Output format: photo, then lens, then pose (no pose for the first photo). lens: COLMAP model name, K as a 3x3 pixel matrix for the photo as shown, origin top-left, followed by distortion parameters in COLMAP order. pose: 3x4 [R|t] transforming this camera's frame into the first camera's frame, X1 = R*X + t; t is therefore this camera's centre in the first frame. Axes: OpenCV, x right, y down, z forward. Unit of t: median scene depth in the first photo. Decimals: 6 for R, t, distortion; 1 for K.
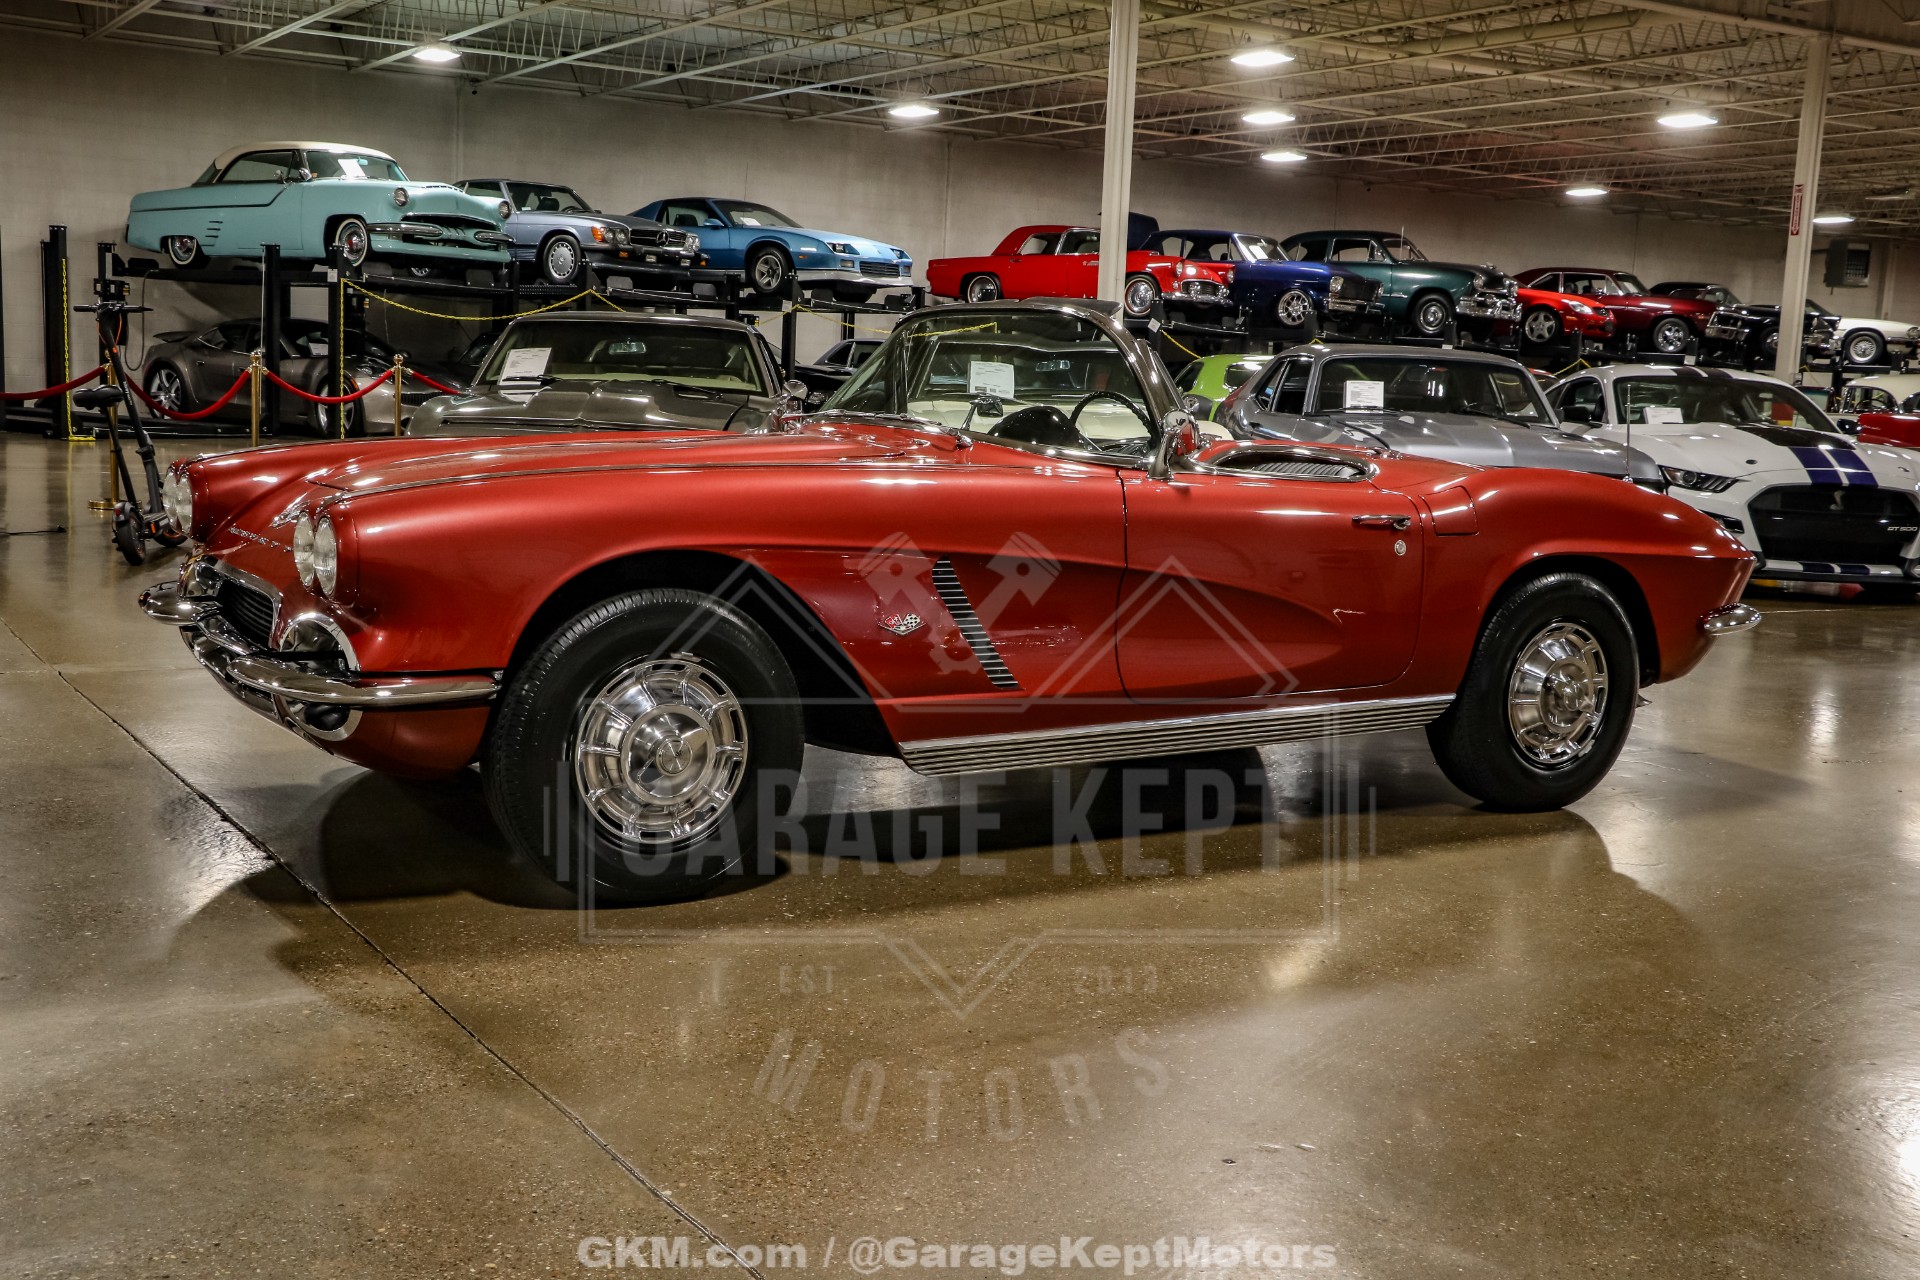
lens RADIAL K [[2489.9, 0, 905.8], [0, 2489.9, 636.6], [0, 0, 1]] dist [-0.013838, 0.336601]
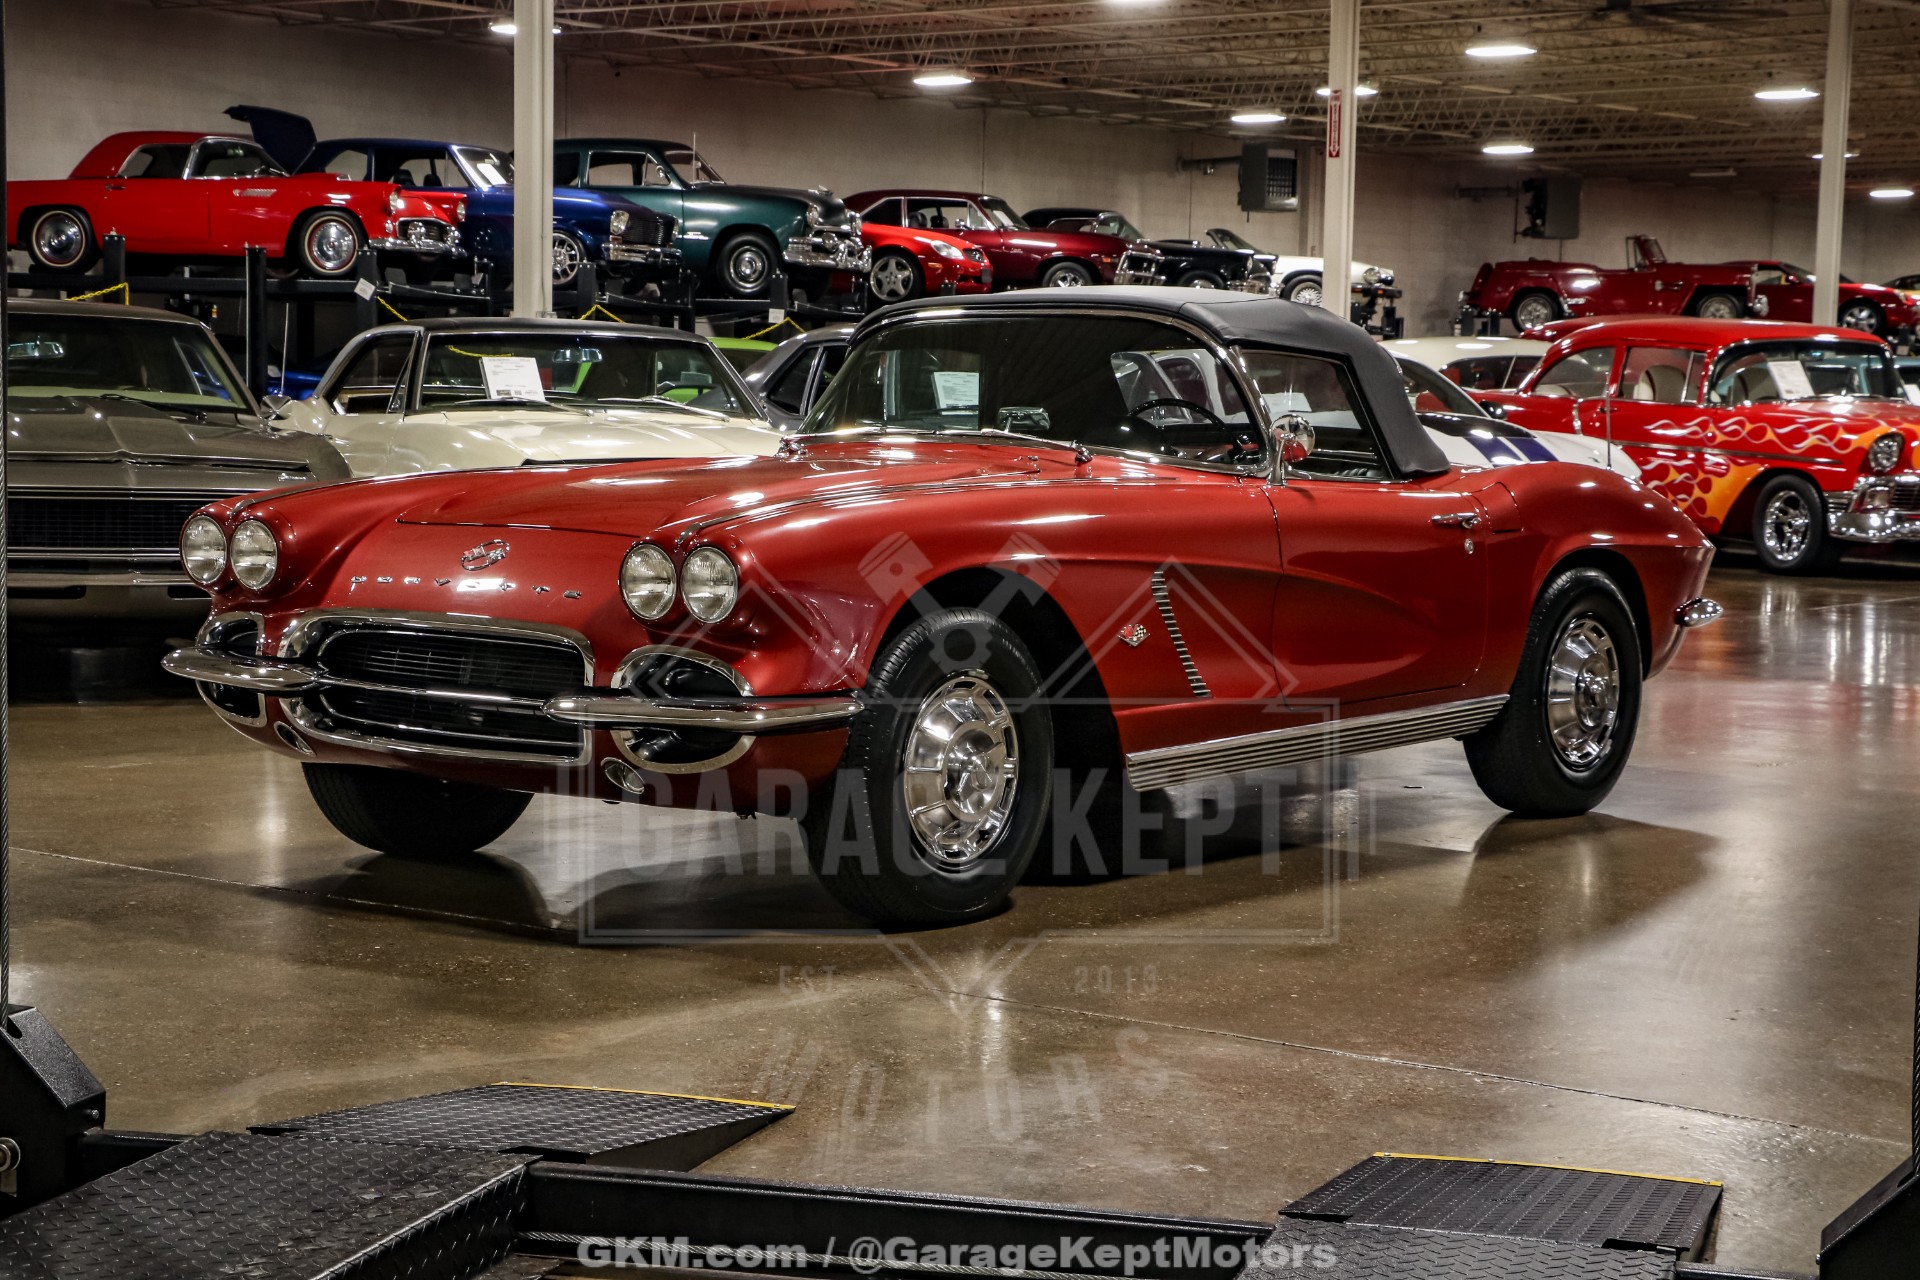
lens RADIAL K [[4966.2, 0, 959.4], [0, 4966.2, 638.6], [0, 0, 1]] dist [0.537922, 0.751560]
pose [[0.921824, -0.052607, 0.384021, -0.257298], [0.069387, 0.997140, -0.029963, 0.015783], [-0.381346, 0.054267, 0.922838, -0.257943]]
